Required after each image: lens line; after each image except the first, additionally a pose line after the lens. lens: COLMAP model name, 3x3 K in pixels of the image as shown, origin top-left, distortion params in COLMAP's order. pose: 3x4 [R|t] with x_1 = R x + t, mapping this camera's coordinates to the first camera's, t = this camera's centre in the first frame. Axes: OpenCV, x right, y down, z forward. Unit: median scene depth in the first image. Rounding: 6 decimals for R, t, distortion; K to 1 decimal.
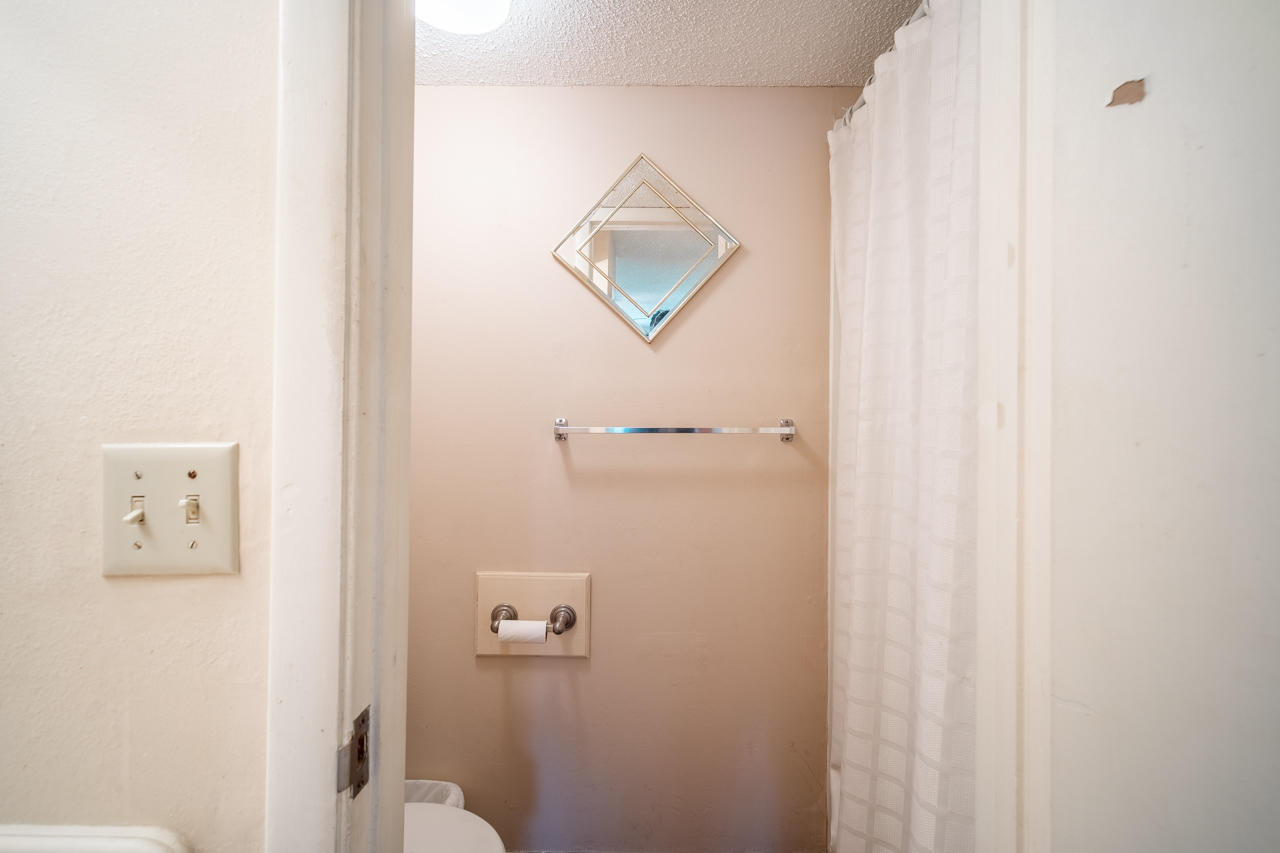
lens RADIAL K [[556.1, 0, 643.3], [0, 556.1, 413.3], [0, 0, 1]] dist [0.001385, 0.000454]
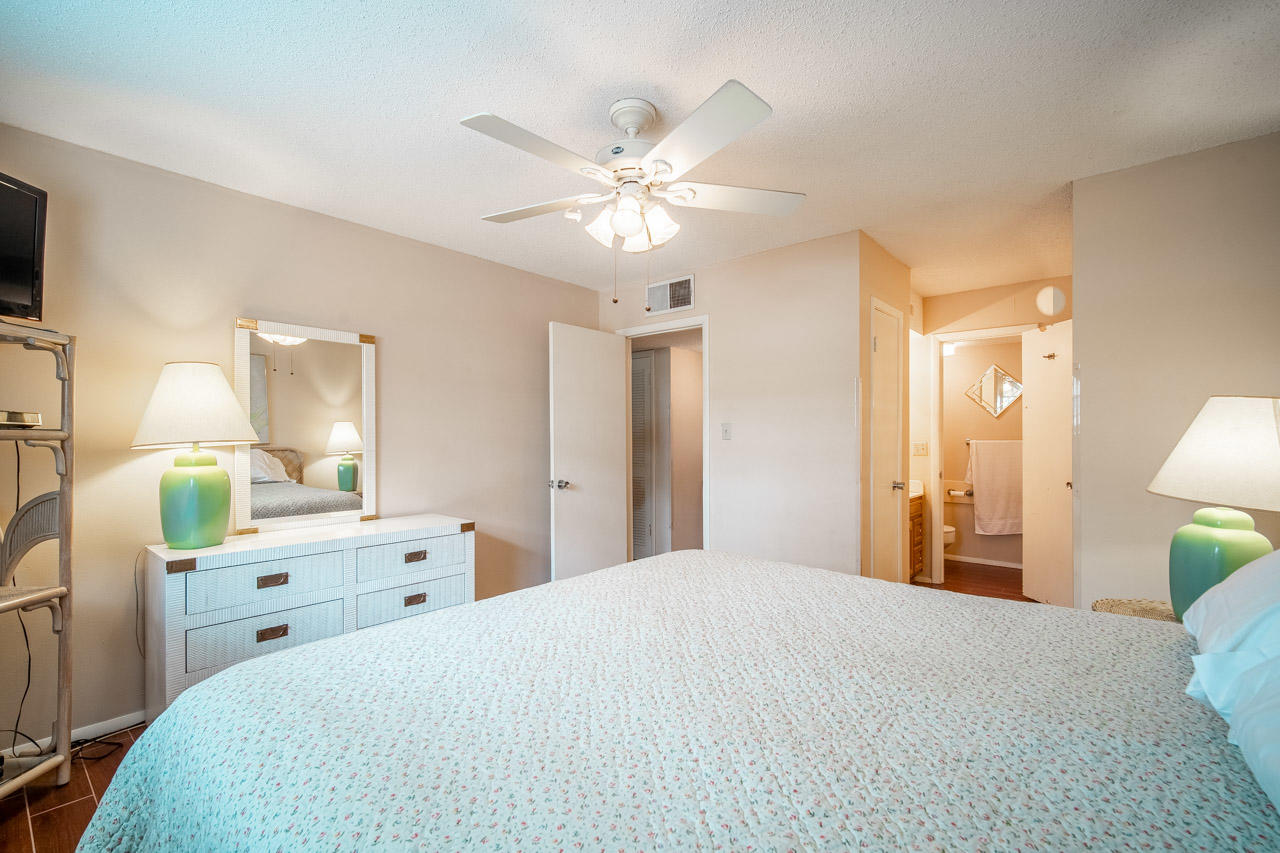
lens RADIAL K [[560.9, 0, 640.0], [0, 560.9, 426.5], [0, 0, 1]] dist [0.000638, 0.000078]
pose [[0.765880, -0.024492, -0.642517, 1.654528], [0.012033, 0.999645, -0.023762, -0.036787], [0.642871, 0.010468, 0.765903, -9.251140]]
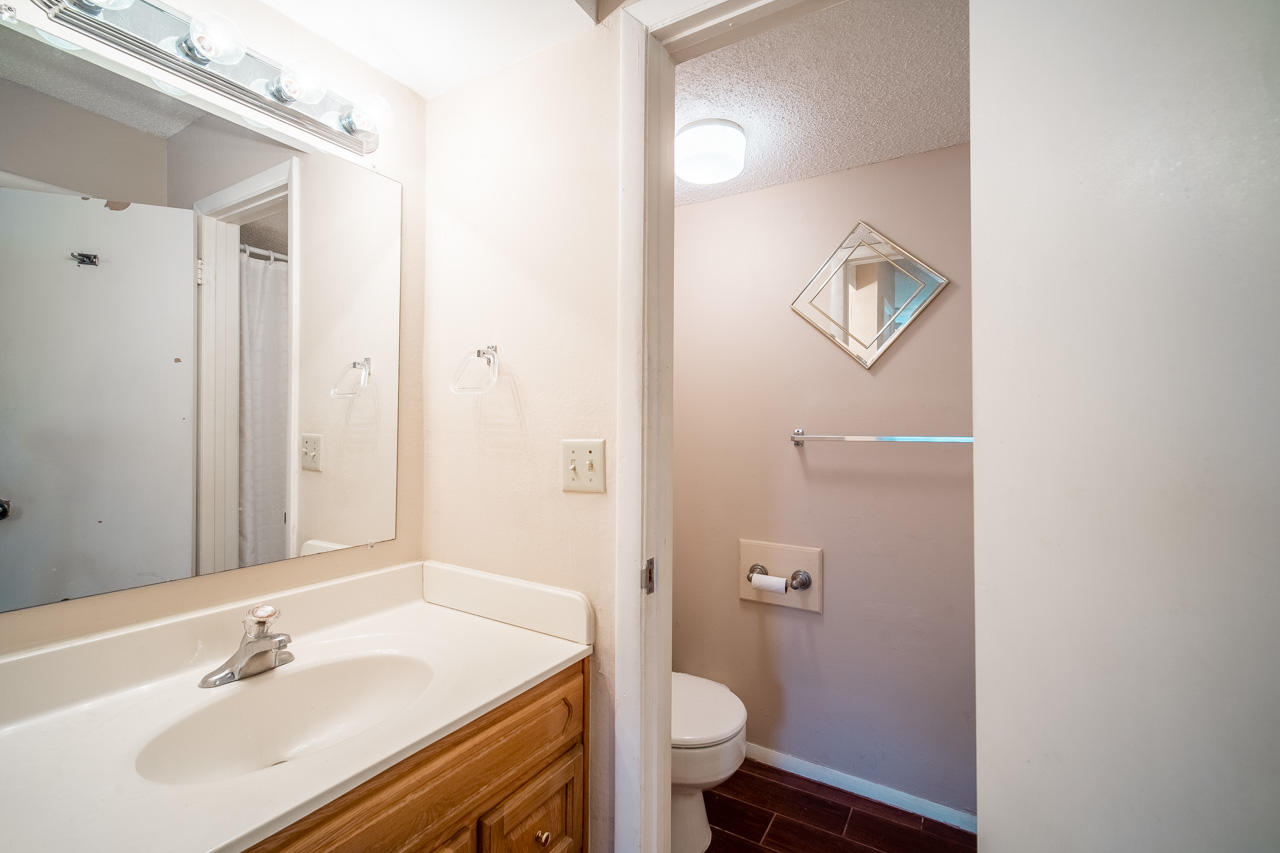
lens RADIAL K [[560.9, 0, 640.0], [0, 560.9, 426.5], [0, 0, 1]] dist [0.000638, 0.000078]
pose [[0.852349, -0.004299, -0.522956, 0.644733], [0.005685, 0.999983, 0.001045, -0.004261], [0.522943, -0.003864, 0.852359, -0.952728]]
